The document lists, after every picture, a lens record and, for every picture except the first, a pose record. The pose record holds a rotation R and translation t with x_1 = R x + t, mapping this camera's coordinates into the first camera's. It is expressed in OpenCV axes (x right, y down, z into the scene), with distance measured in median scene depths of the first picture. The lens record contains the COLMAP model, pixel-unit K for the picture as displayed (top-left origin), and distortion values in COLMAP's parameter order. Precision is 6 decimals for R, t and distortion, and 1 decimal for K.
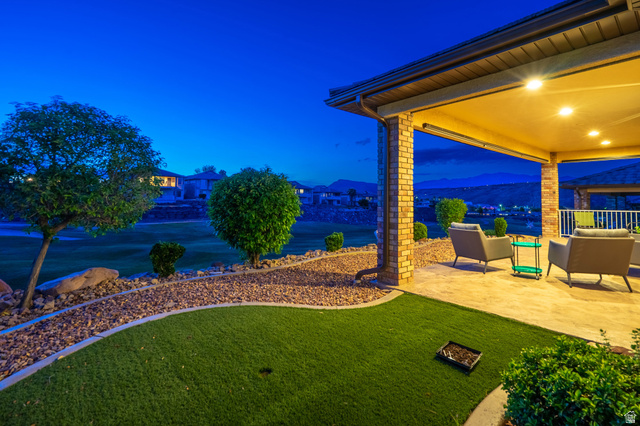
lens RADIAL K [[294.8, 0, 319.1], [0, 294.8, 188.5], [0, 0, 1]] dist [-0.000456, -0.000277]
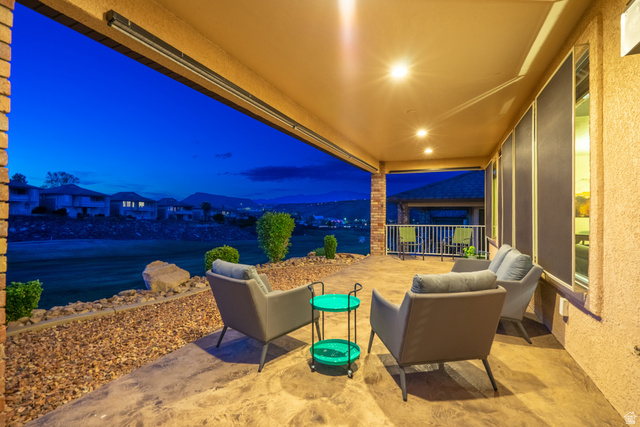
lens RADIAL K [[303.8, 0, 320.0], [0, 303.8, 213.5], [0, 0, 1]] dist [-0.003213, -0.000691]
pose [[0.891019, -0.001061, 0.453966, 0.202965], [-0.015197, 0.999367, 0.032162, 0.009756], [-0.453712, -0.035556, 0.890439, 0.253476]]
